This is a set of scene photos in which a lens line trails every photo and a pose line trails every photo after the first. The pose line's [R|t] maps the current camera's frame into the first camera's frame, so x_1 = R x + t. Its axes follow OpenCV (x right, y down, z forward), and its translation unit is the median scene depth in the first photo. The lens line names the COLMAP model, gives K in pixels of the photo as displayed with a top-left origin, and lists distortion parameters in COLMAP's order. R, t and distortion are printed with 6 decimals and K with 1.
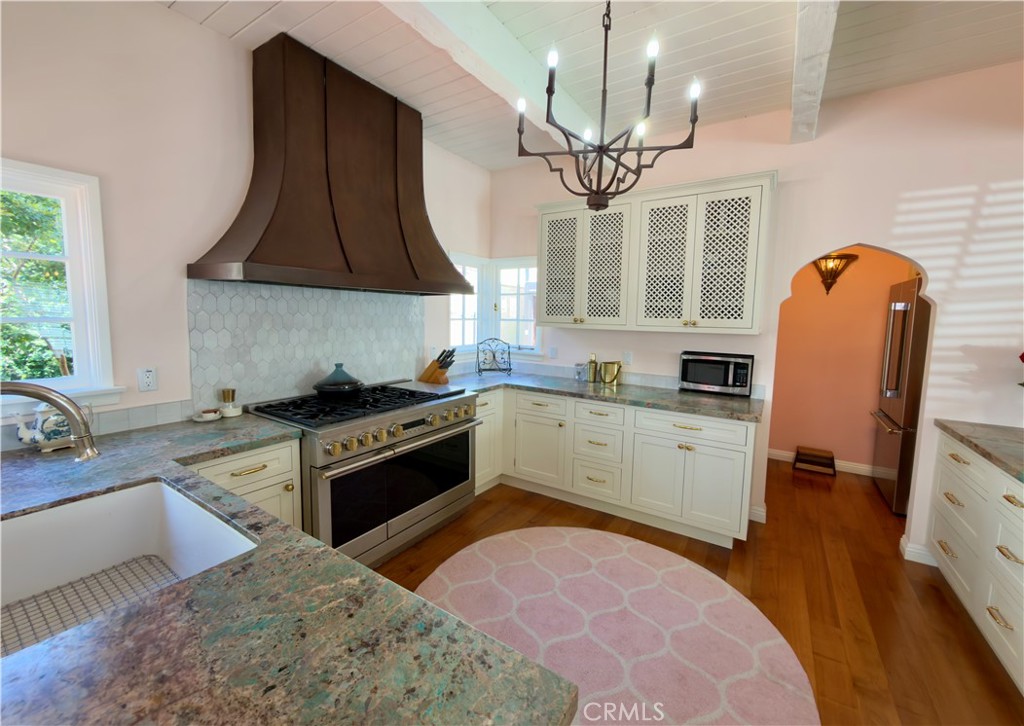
lens RADIAL K [[426.7, 0, 512.8], [0, 426.7, 371.9], [0, 0, 1]] dist [0.002417, 0.000420]
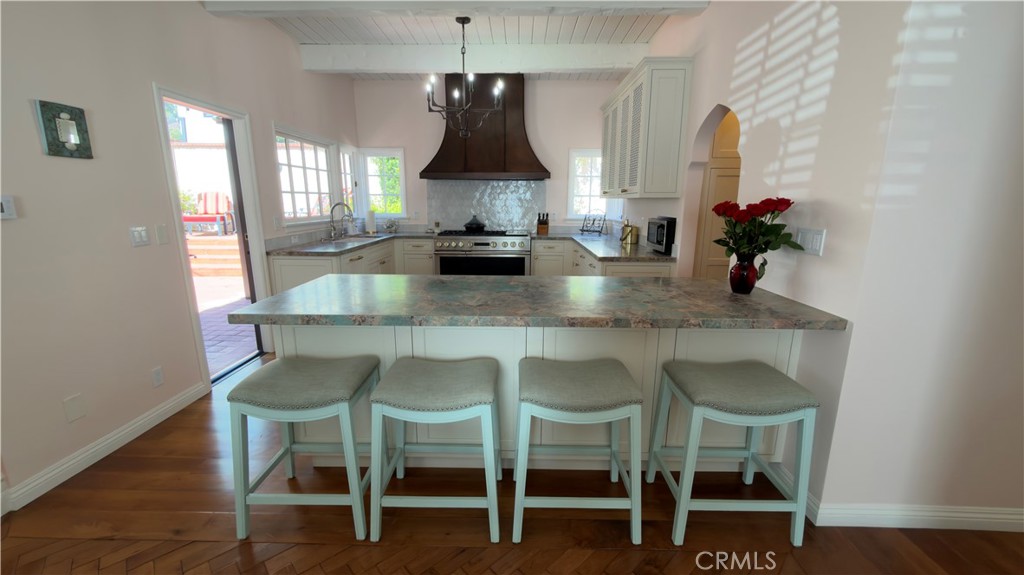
lens RADIAL K [[409.3, 0, 509.8], [0, 409.3, 286.9], [0, 0, 1]] dist [0.000260, -0.000331]
pose [[0.508379, 0.159783, -0.846180, 1.539536], [-0.119559, 0.986215, 0.114395, 0.082551], [0.852793, 0.043012, 0.520475, 0.091675]]
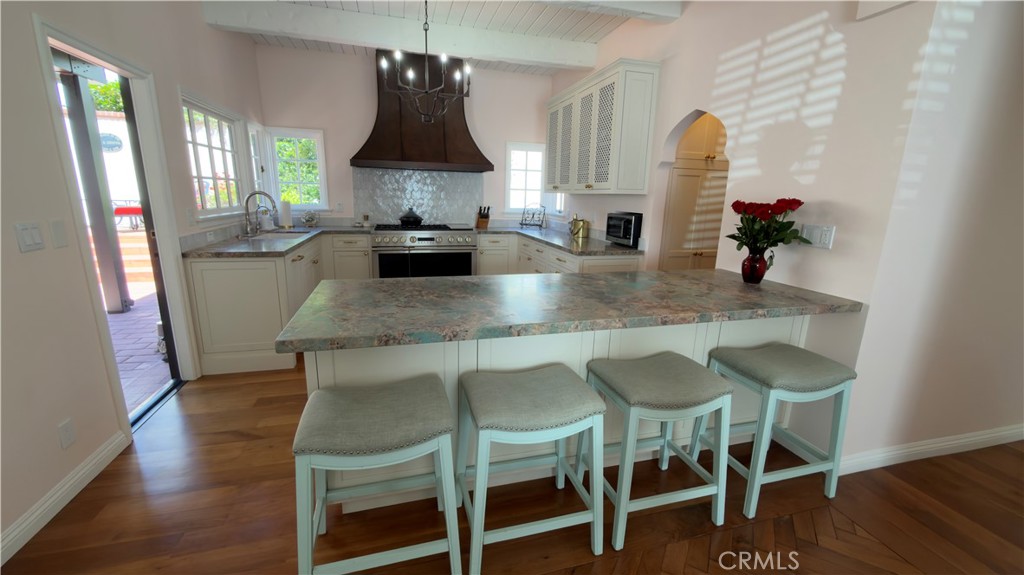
lens RADIAL K [[409.3, 0, 510.8], [0, 409.3, 288.4], [0, 0, 1]] dist [0.000260, -0.000331]
pose [[0.735422, 0.149206, -0.660977, 1.300830], [-0.107843, 0.988795, 0.103217, 0.108196], [0.668972, -0.004626, 0.743273, -0.119445]]
